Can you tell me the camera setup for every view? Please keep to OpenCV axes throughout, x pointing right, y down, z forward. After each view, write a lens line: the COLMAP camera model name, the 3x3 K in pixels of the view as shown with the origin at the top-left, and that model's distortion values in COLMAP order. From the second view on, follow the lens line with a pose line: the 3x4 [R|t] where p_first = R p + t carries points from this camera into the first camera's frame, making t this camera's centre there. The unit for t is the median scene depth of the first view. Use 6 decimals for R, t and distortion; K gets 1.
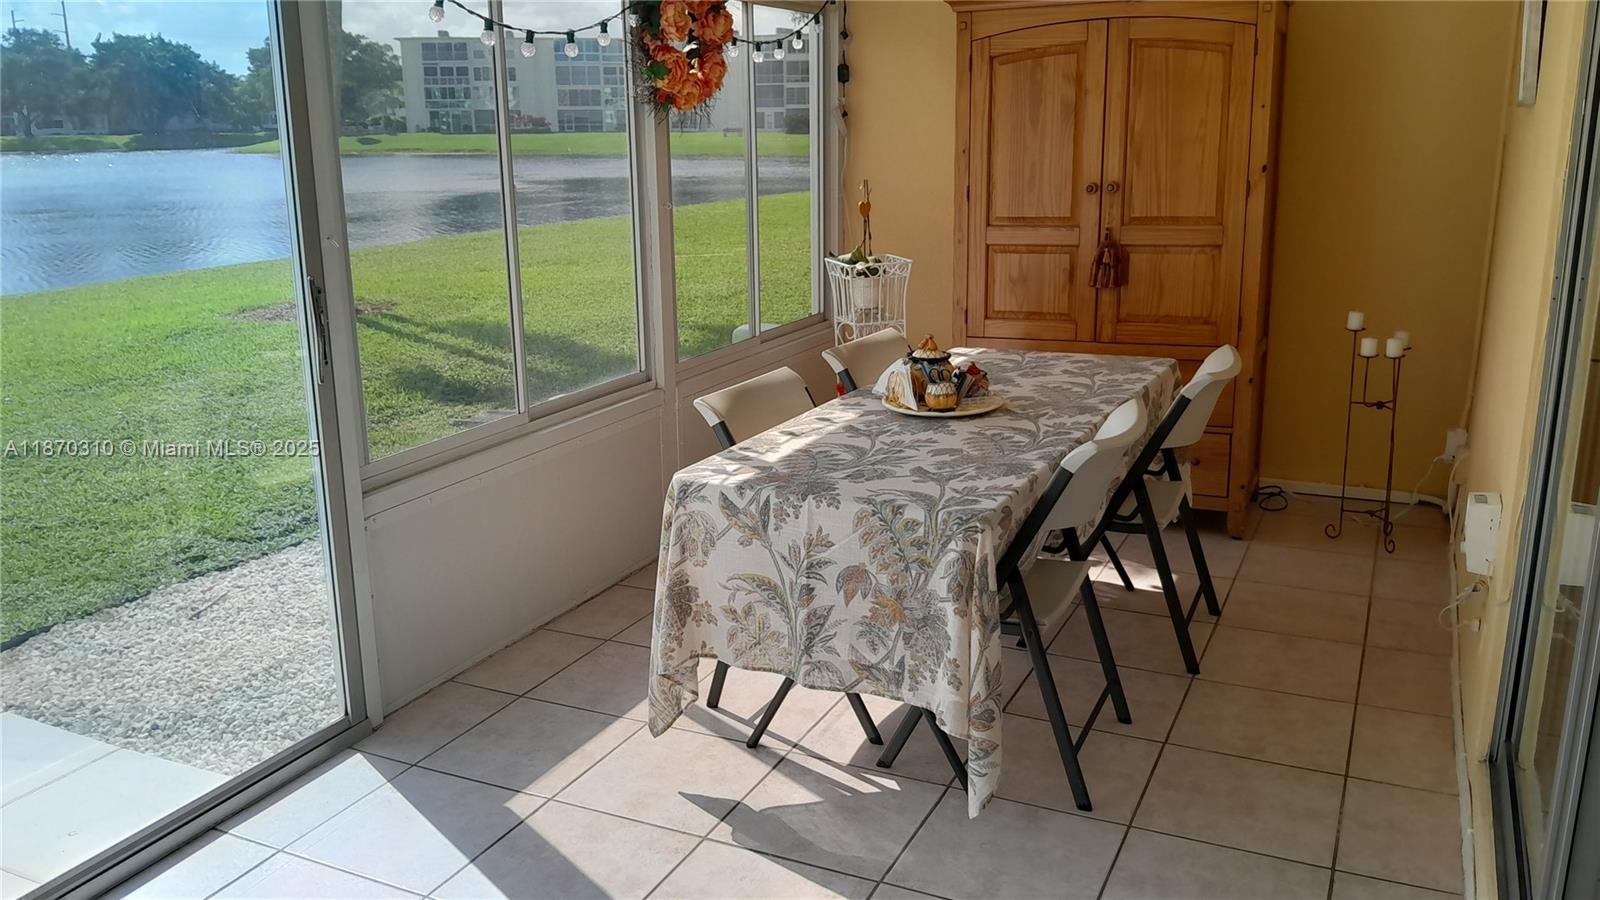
lens RADIAL K [[1240.2, 0, 800.0], [0, 1240.2, 450.0], [0, 0, 1]] dist [0.000329, -0.058821]
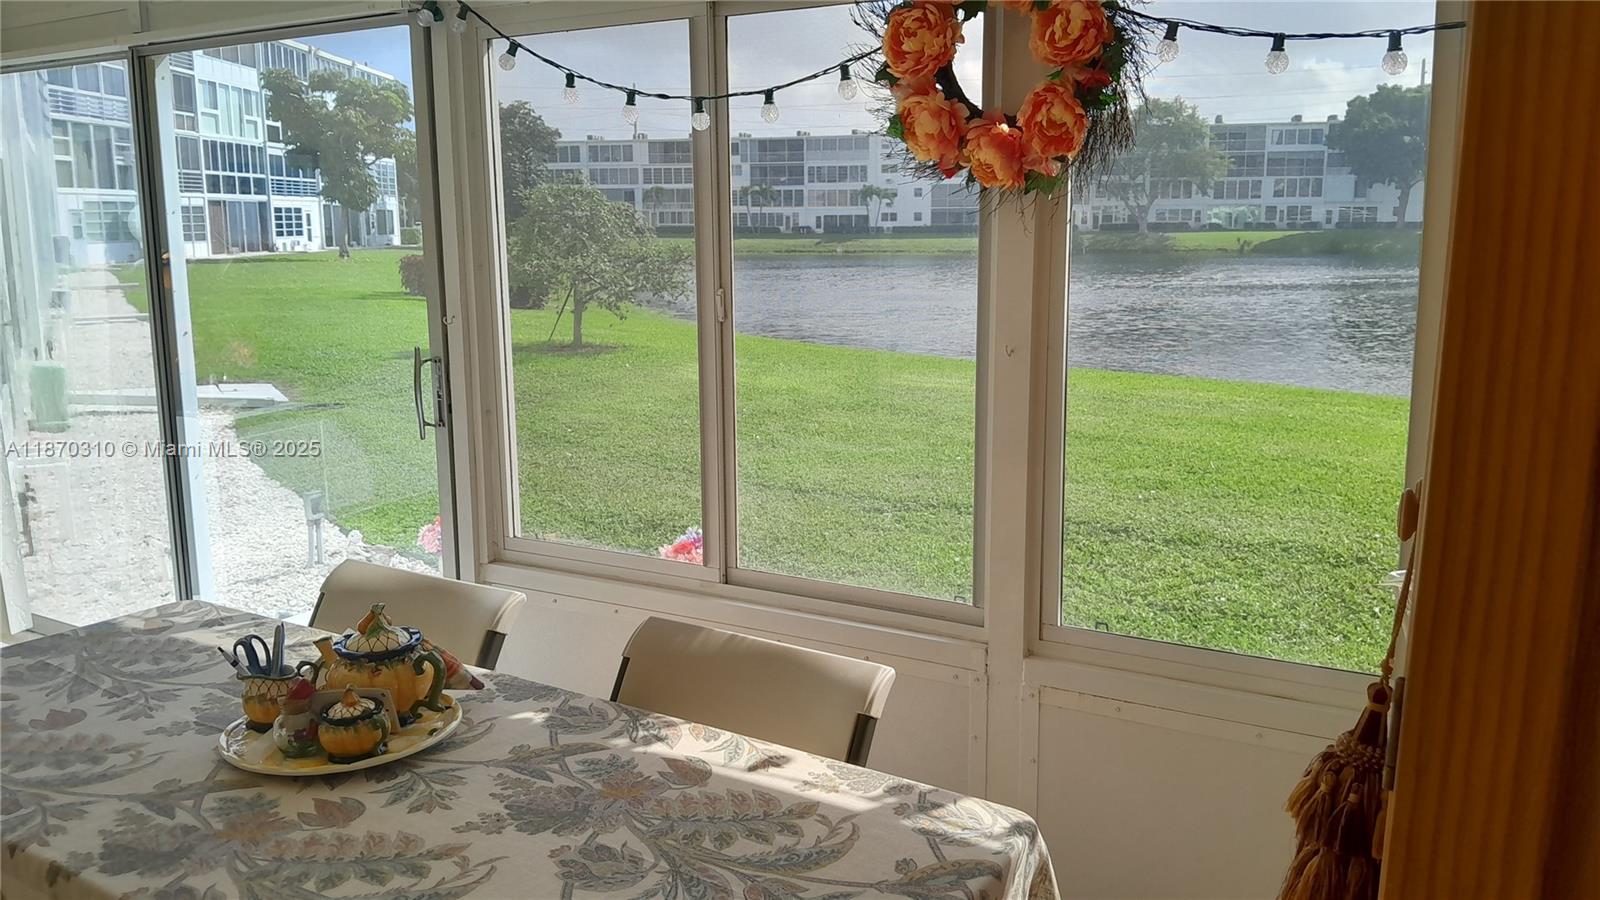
lens RADIAL K [[1240.2, 0, 800.0], [0, 1240.2, 450.0], [0, 0, 1]] dist [0.000329, -0.058821]
pose [[-0.055746, 0.193864, -0.979443, 0.714166], [-0.253152, 0.946169, 0.201687, -0.366971], [0.965819, 0.259191, -0.003669, 1.377384]]
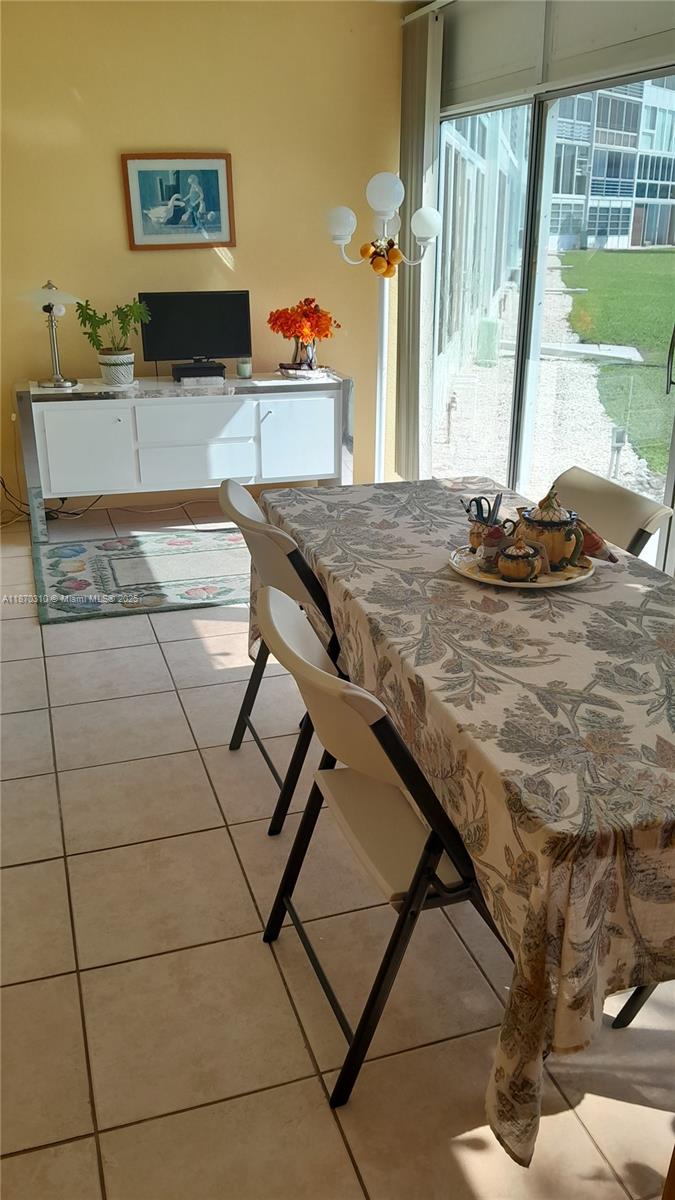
lens RADIAL K [[930.1, 0, 337.5], [0, 930.1, 600.0], [0, 0, 1]] dist [0.000329, -0.058821]
pose [[-0.705745, 0.281244, -0.650251, 0.749916], [-0.170122, 0.823700, 0.540904, -0.411027], [0.687737, 0.492362, -0.533476, 1.506714]]
